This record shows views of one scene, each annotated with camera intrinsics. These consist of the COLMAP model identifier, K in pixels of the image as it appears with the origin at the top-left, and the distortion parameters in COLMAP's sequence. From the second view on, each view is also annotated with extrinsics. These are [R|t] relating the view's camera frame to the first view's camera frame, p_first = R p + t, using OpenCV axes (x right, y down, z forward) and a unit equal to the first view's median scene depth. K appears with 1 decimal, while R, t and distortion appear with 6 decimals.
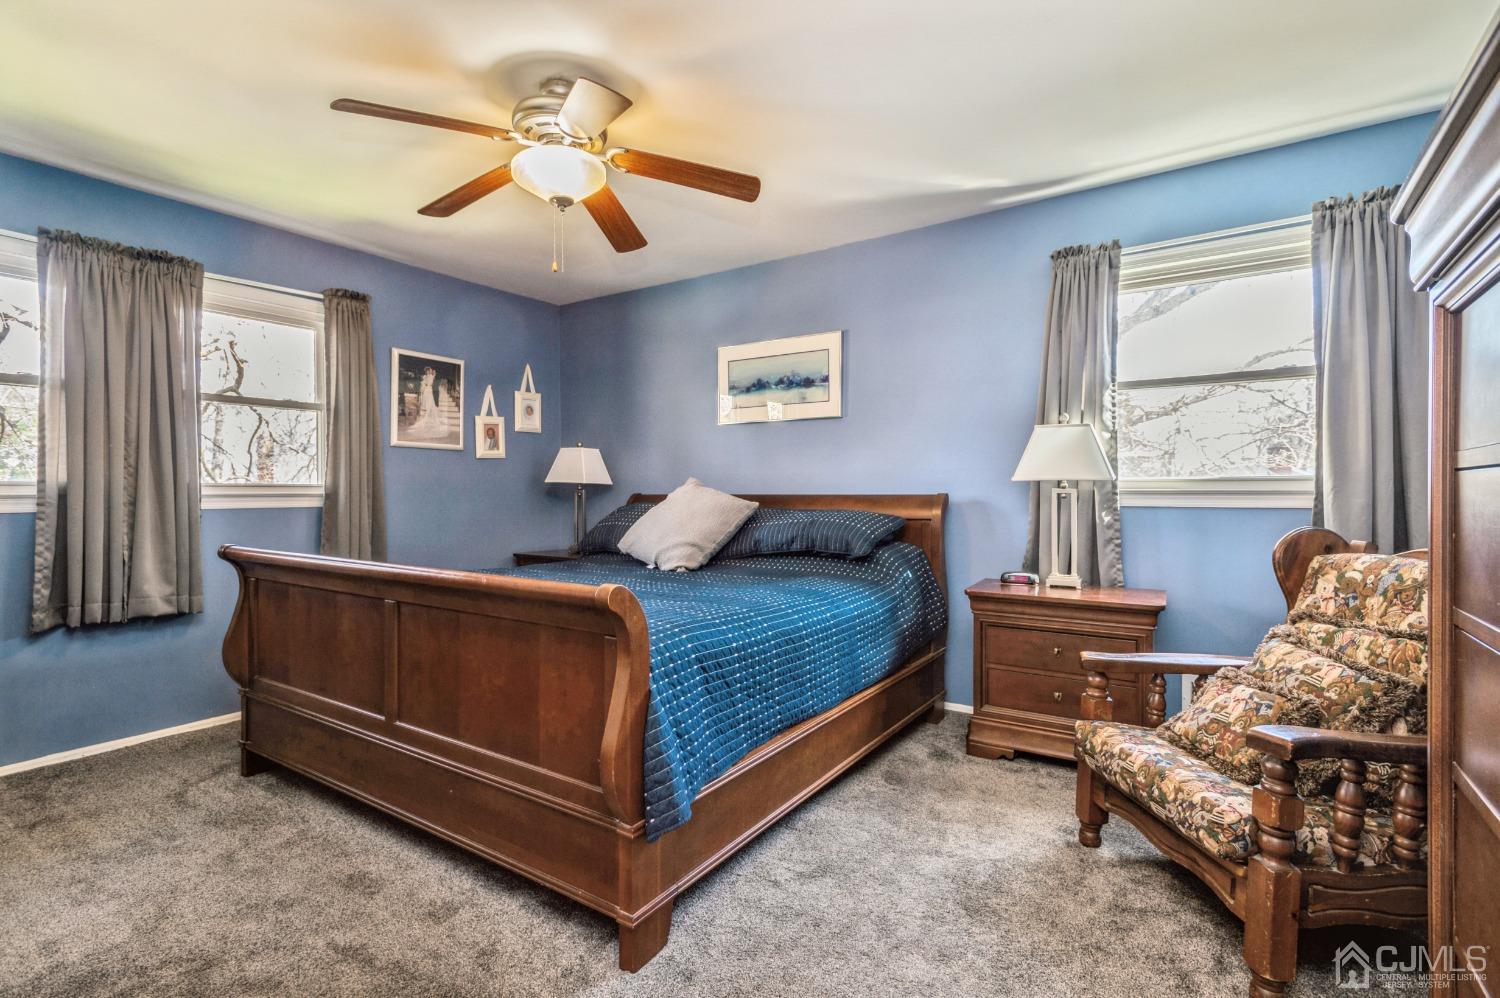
lens RADIAL K [[698.0, 0, 757.6], [0, 698.0, 497.3], [0, 0, 1]] dist [0.009732, -0.001461]
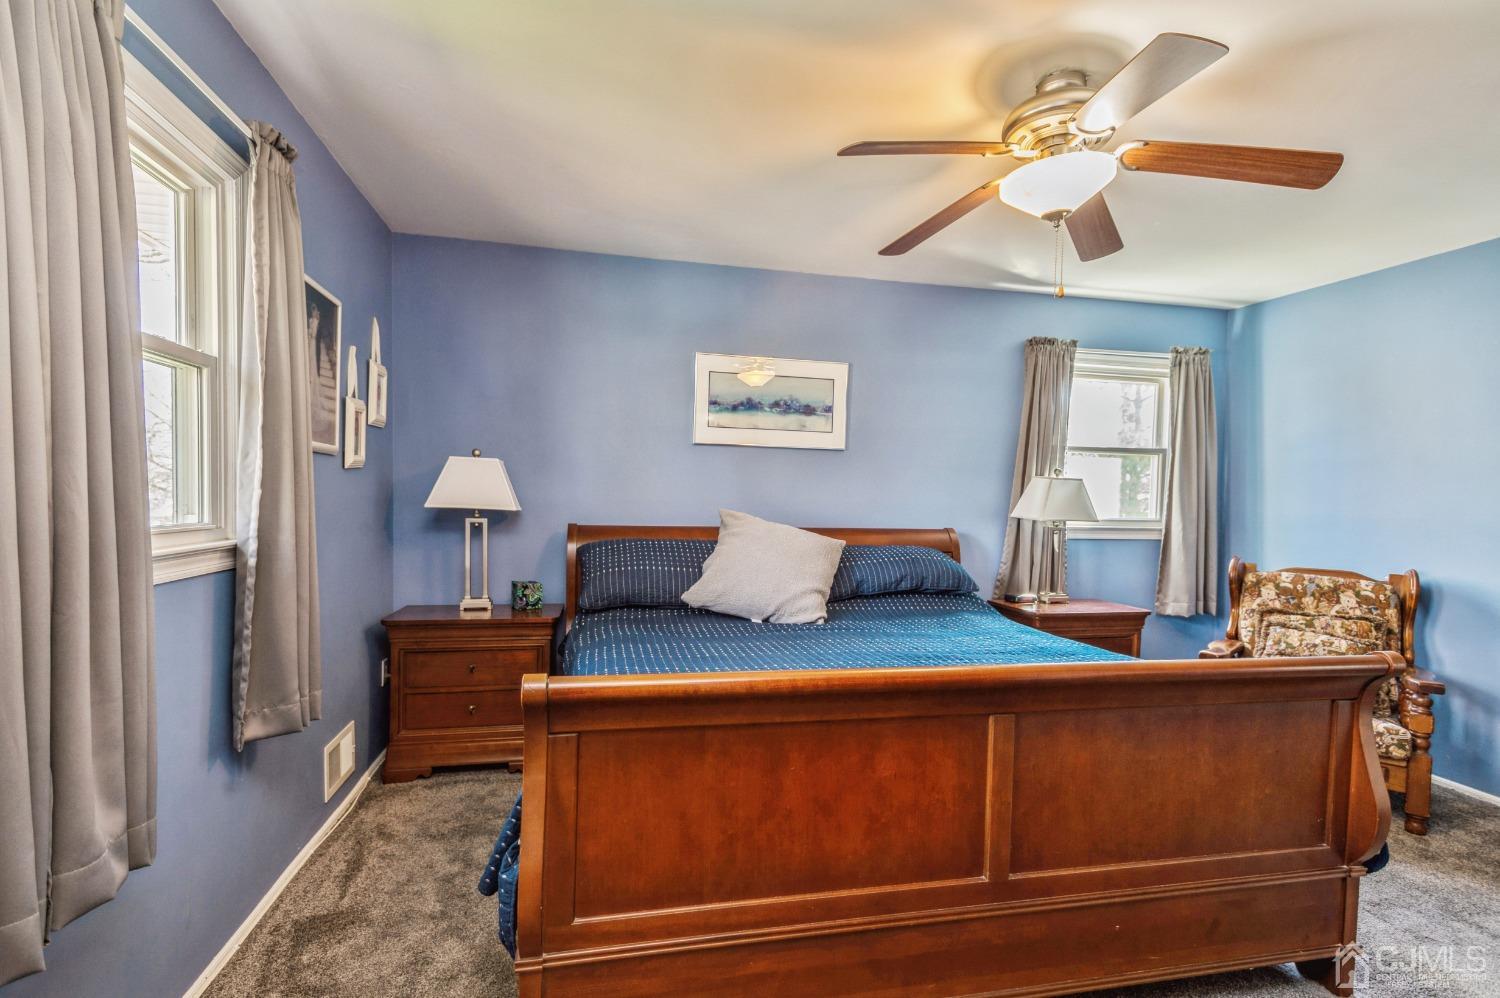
lens RADIAL K [[698.0, 0, 791.6], [0, 698.0, 516.8], [0, 0, 1]] dist [0.009732, -0.001461]
pose [[0.694103, 0.000988, 0.719875, -0.677051], [-0.015338, 0.999792, 0.013416, -0.033219], [-0.719712, -0.020354, 0.693974, 0.375762]]
